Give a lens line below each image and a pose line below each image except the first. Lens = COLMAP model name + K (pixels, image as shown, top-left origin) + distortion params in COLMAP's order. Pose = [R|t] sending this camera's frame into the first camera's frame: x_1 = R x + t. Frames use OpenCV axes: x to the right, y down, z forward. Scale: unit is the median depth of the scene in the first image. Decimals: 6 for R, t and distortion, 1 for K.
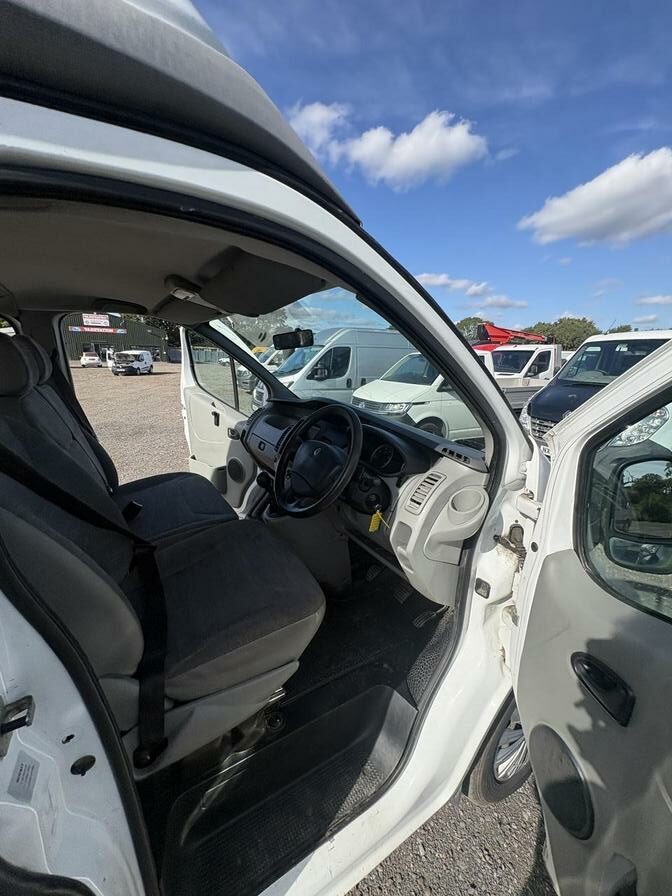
lens RADIAL K [[358.3, 0, 336.8], [0, 358.3, 446.4], [0, 0, 1]] dist [0.018881, -0.012309]
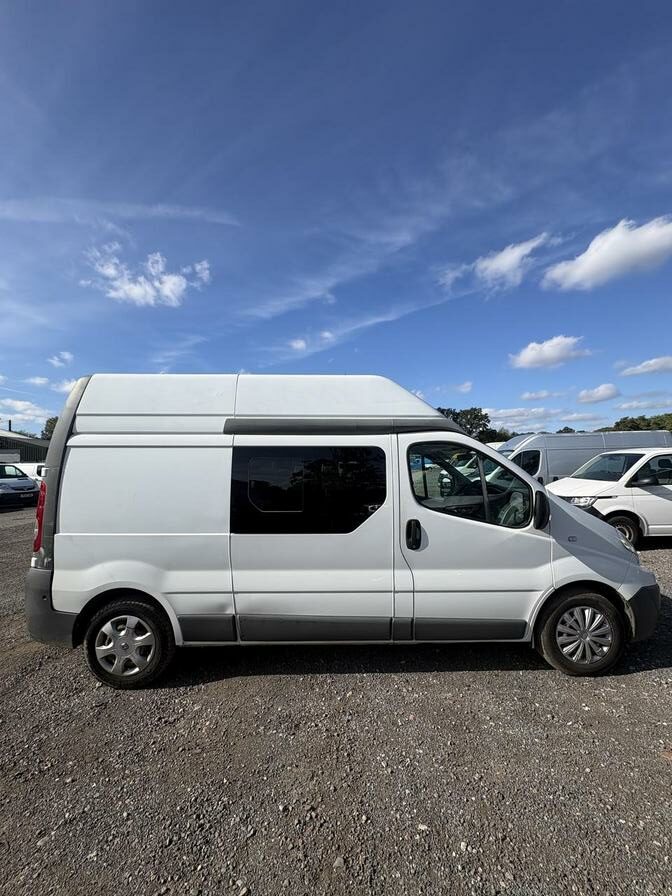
lens RADIAL K [[361.0, 0, 335.4], [0, 361.0, 444.4], [0, 0, 1]] dist [-0.000306, 0.000571]
pose [[0.856024, -0.059194, -0.513536, 0.310318], [-0.091032, 0.960636, -0.262473, 0.299865], [0.508858, 0.271432, 0.816938, -1.255149]]
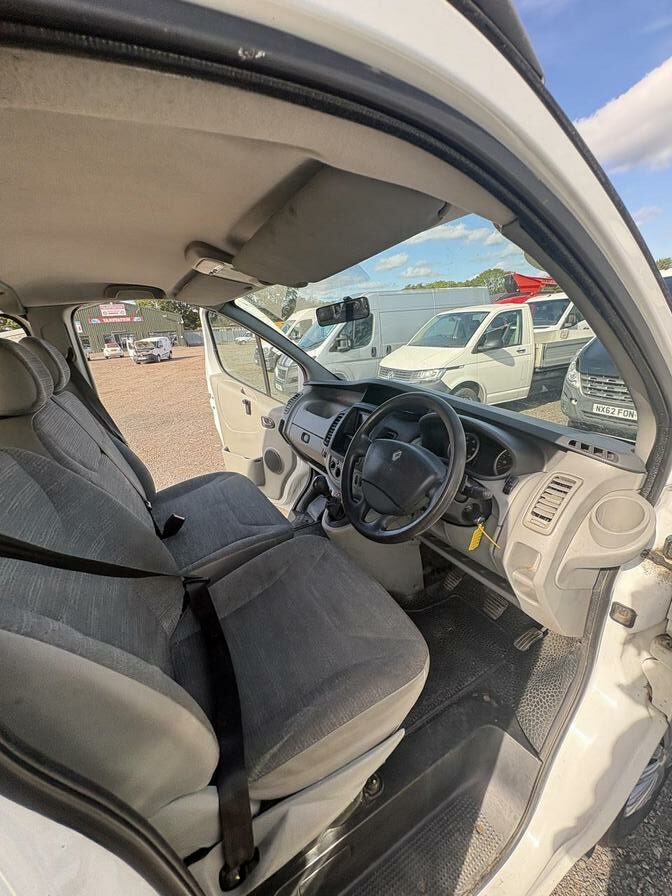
lens RADIAL K [[361.0, 0, 335.4], [0, 361.0, 444.4], [0, 0, 1]] dist [-0.000306, 0.000571]
pose [[0.995086, -0.070022, -0.070002, -0.071889], [0.074989, 0.994652, 0.071028, -0.040418], [0.064654, -0.075929, 0.995015, 0.115364]]
